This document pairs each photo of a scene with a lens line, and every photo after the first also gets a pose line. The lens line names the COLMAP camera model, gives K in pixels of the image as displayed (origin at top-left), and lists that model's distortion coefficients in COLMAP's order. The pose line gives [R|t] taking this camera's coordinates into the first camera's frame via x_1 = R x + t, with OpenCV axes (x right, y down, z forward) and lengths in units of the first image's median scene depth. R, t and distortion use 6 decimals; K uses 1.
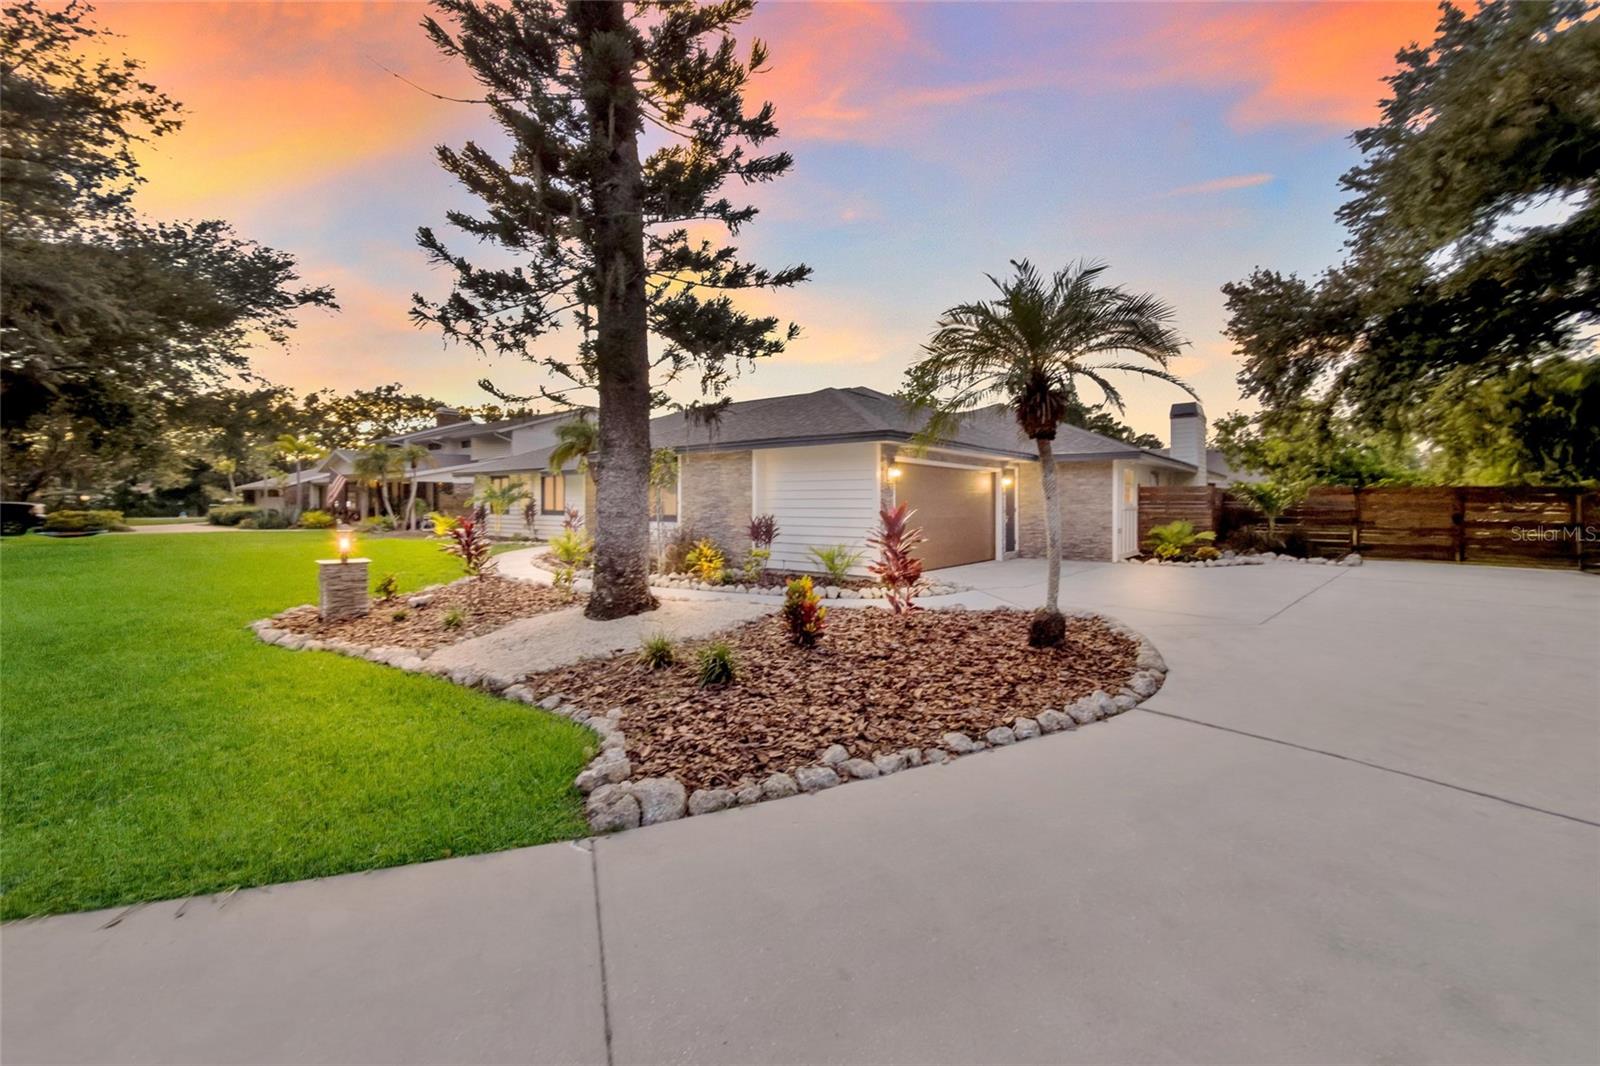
lens RADIAL K [[650.2, 0, 800.0], [0, 650.2, 533.0], [0, 0, 1]] dist [-0.001374, -0.000227]
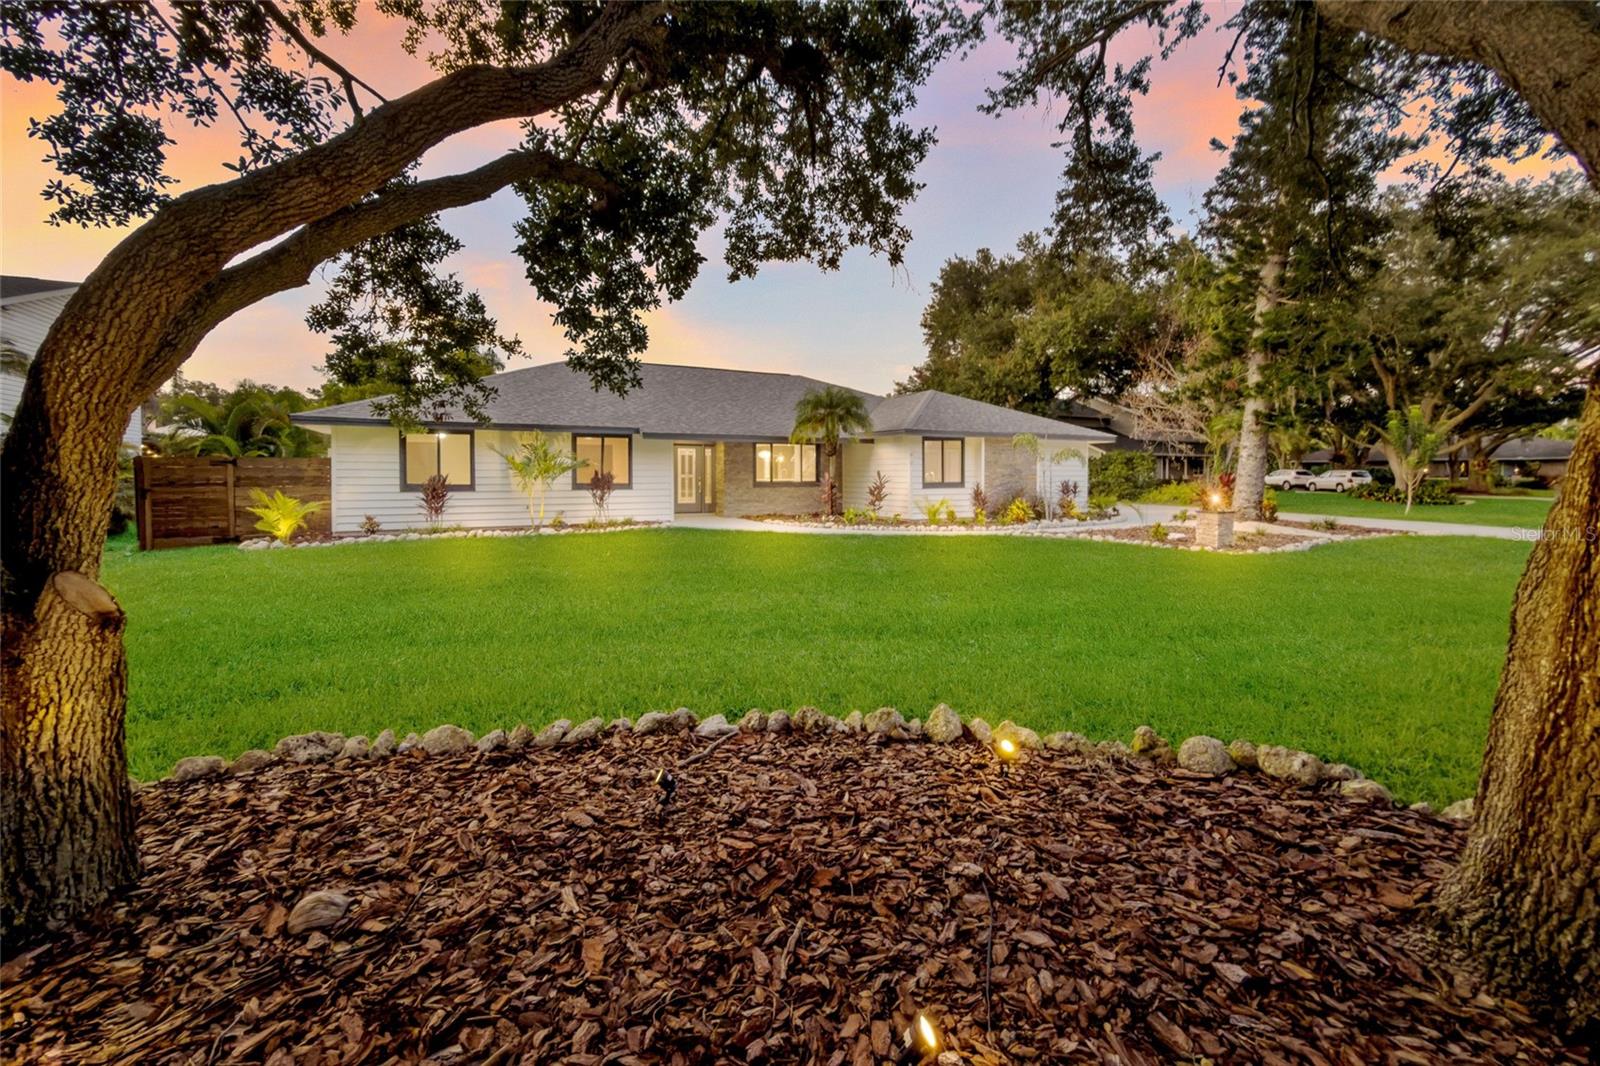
lens RADIAL K [[664.6, 0, 813.0], [0, 664.6, 473.6], [0, 0, 1]] dist [-0.003410, -0.000468]
pose [[0.401521, -0.001788, 0.915848, -1.768411], [0.043528, 0.998905, -0.017133, -0.041506], [-0.914815, 0.046745, 0.401159, 0.882113]]
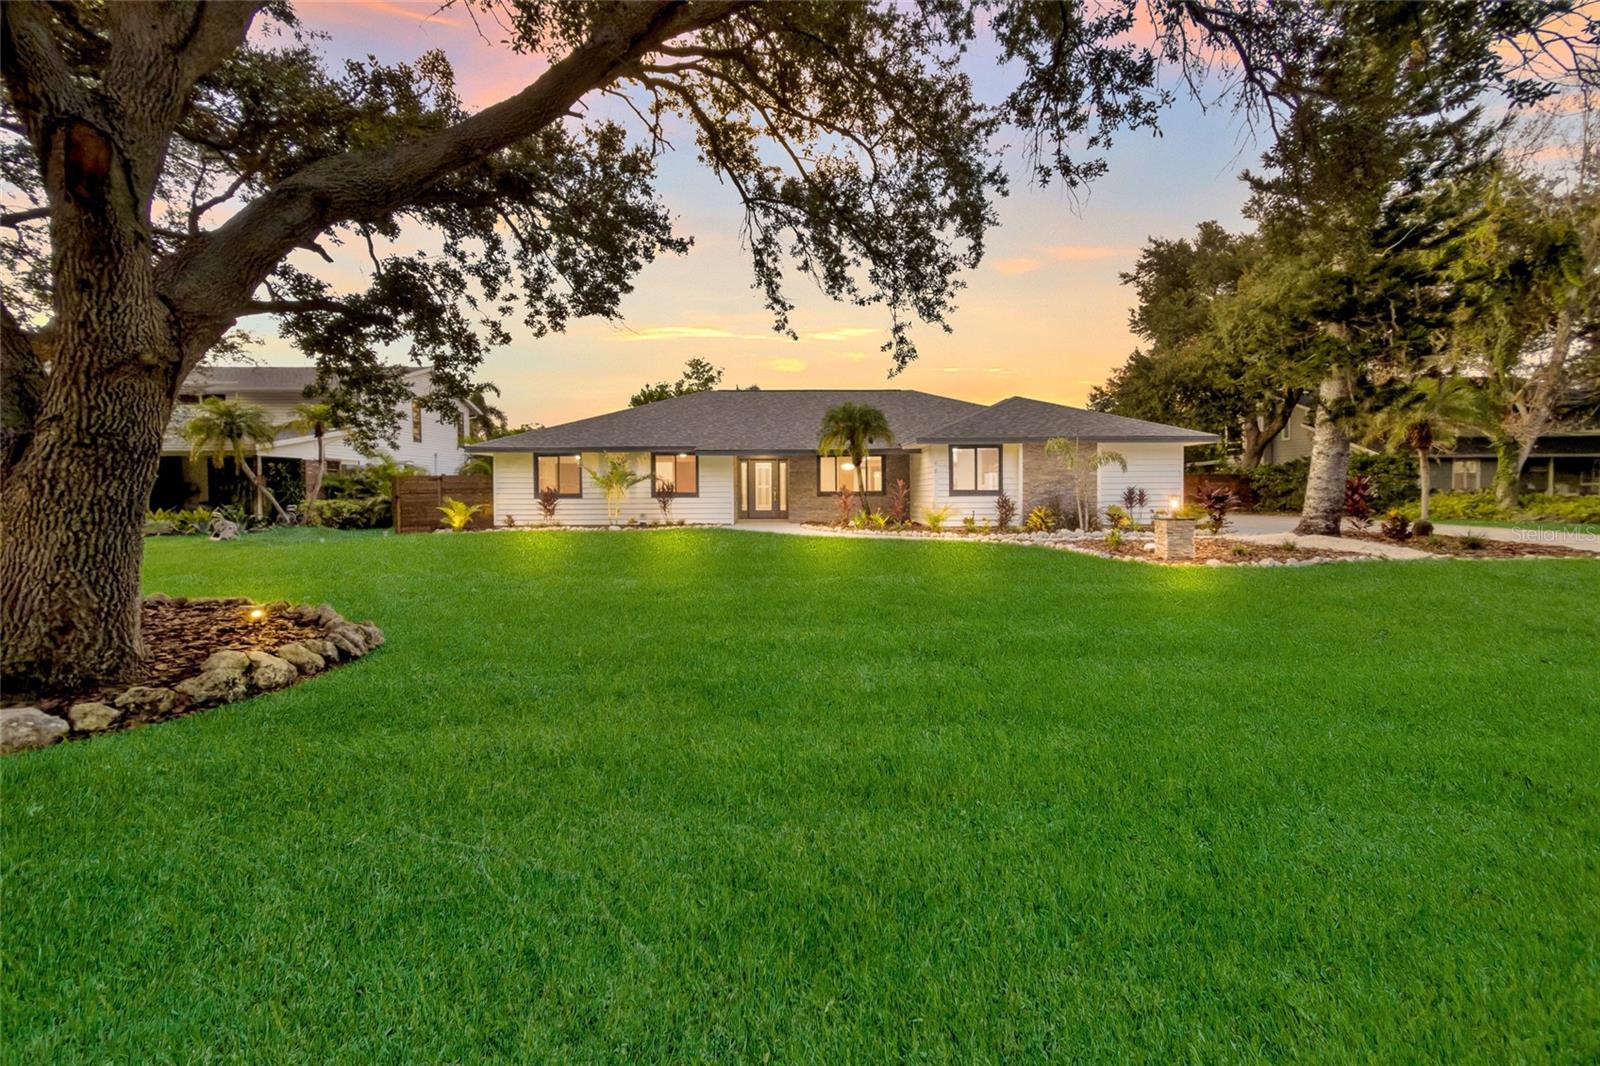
lens RADIAL K [[650.0, 0, 807.1], [0, 650.0, 504.7], [0, 0, 1]] dist [0.001485, 0.000198]
pose [[0.766202, -0.020634, 0.642268, -1.499545], [0.038550, 0.999160, -0.013889, 0.004266], [-0.641442, 0.035401, 0.766354, 0.332938]]
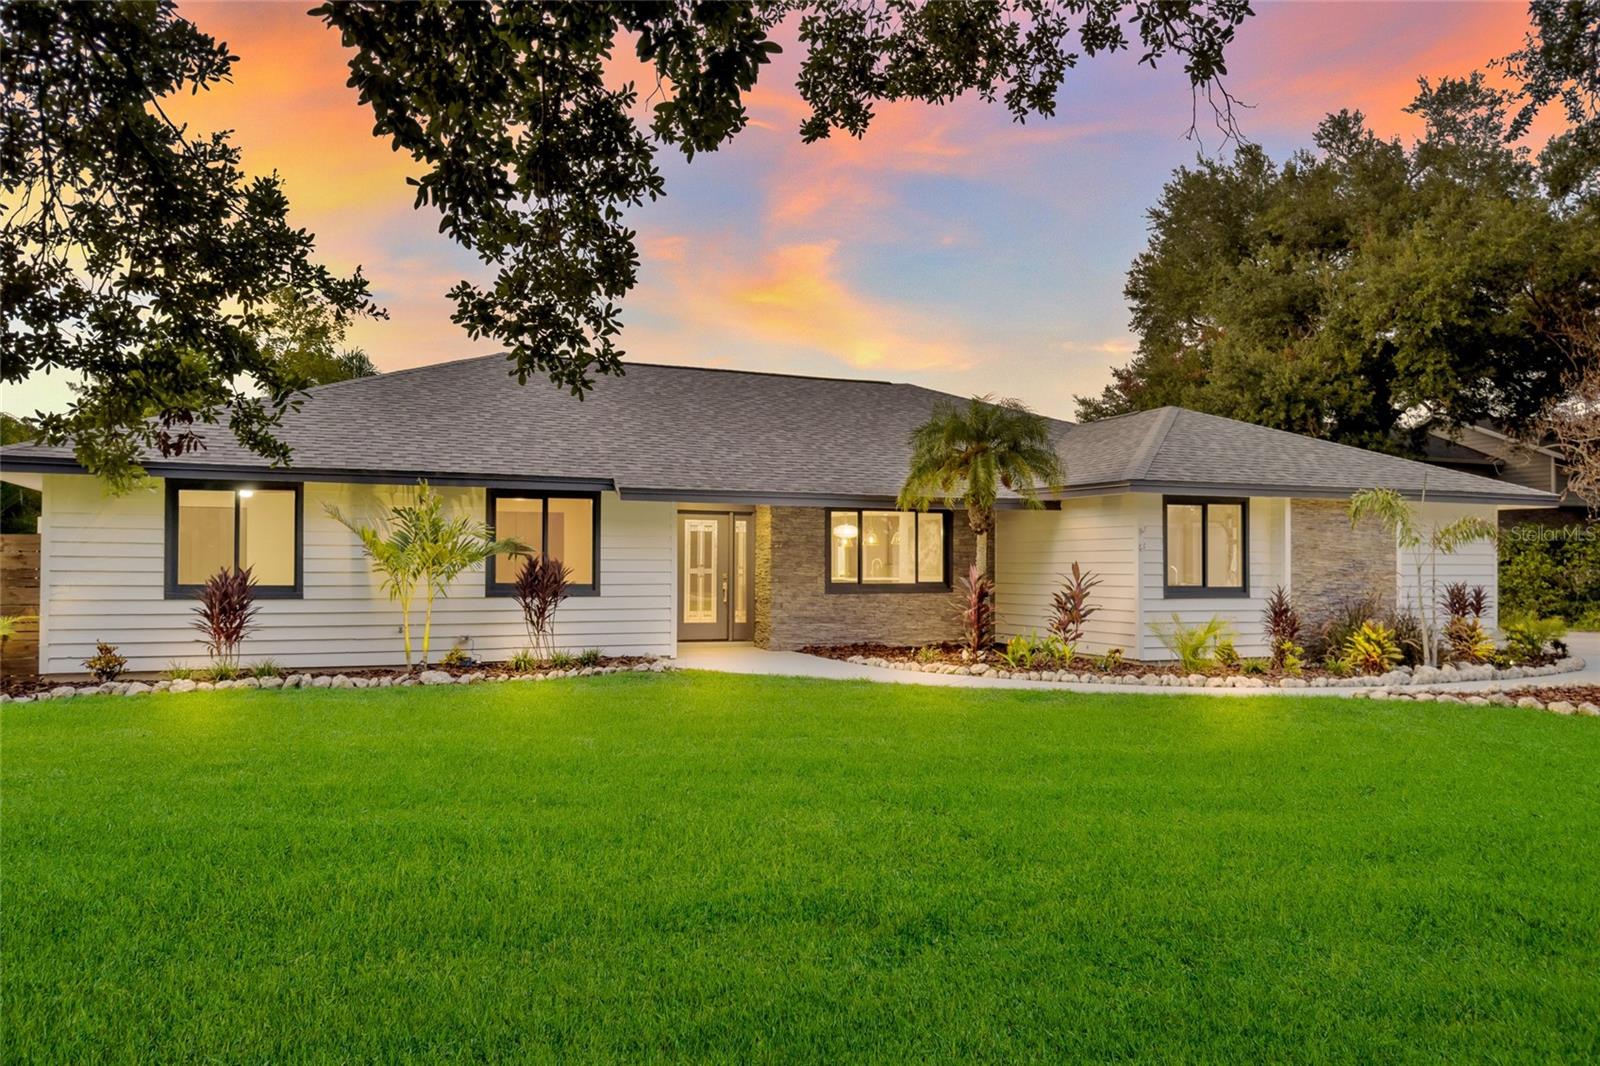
lens RADIAL K [[1159.9, 0, 800.0], [0, 1159.9, 533.0], [0, 0, 1]] dist [0.124035, -0.204272]
pose [[0.486572, 0.026113, 0.873250, -1.658563], [0.036727, 0.998058, -0.050309, -0.045609], [-0.872868, 0.056551, 0.484668, 0.970711]]
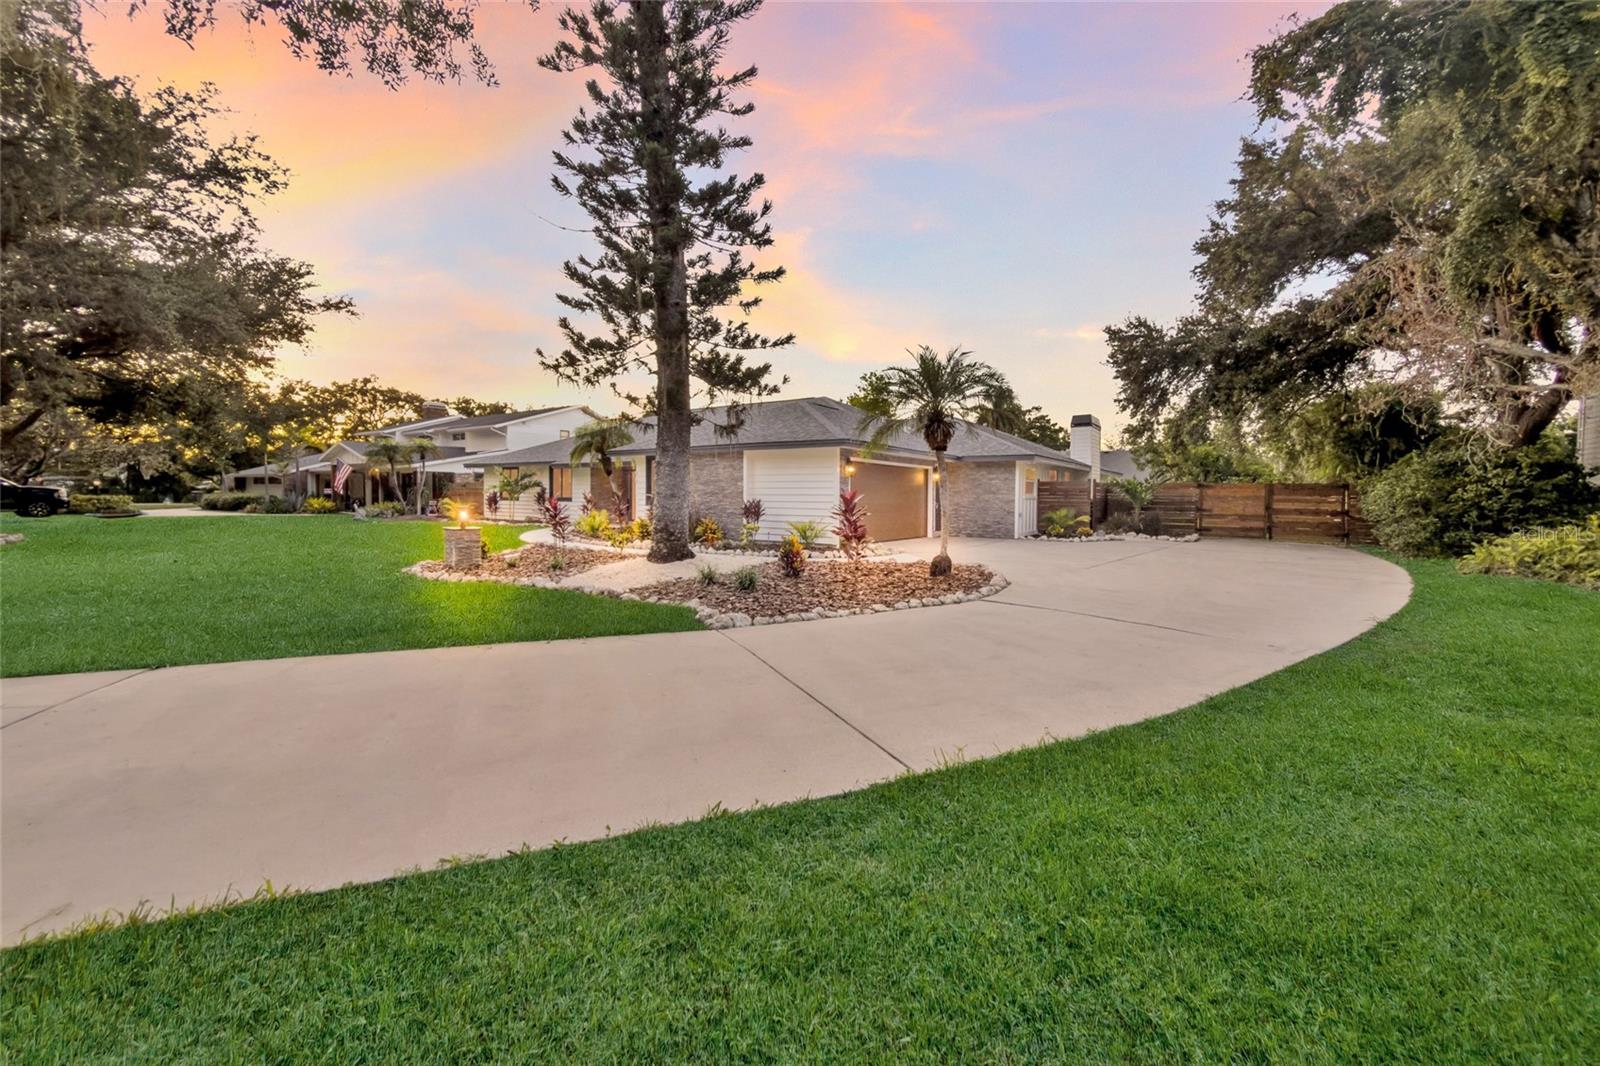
lens RADIAL K [[632.3, 0, 800.0], [0, 632.3, 533.0], [0, 0, 1]] dist [0.002170, 0.000294]
pose [[0.997967, 0.004210, 0.063596, -0.039603], [-0.005007, 0.999911, 0.012381, 0.023433], [-0.063538, -0.012674, 0.997899, -0.294883]]
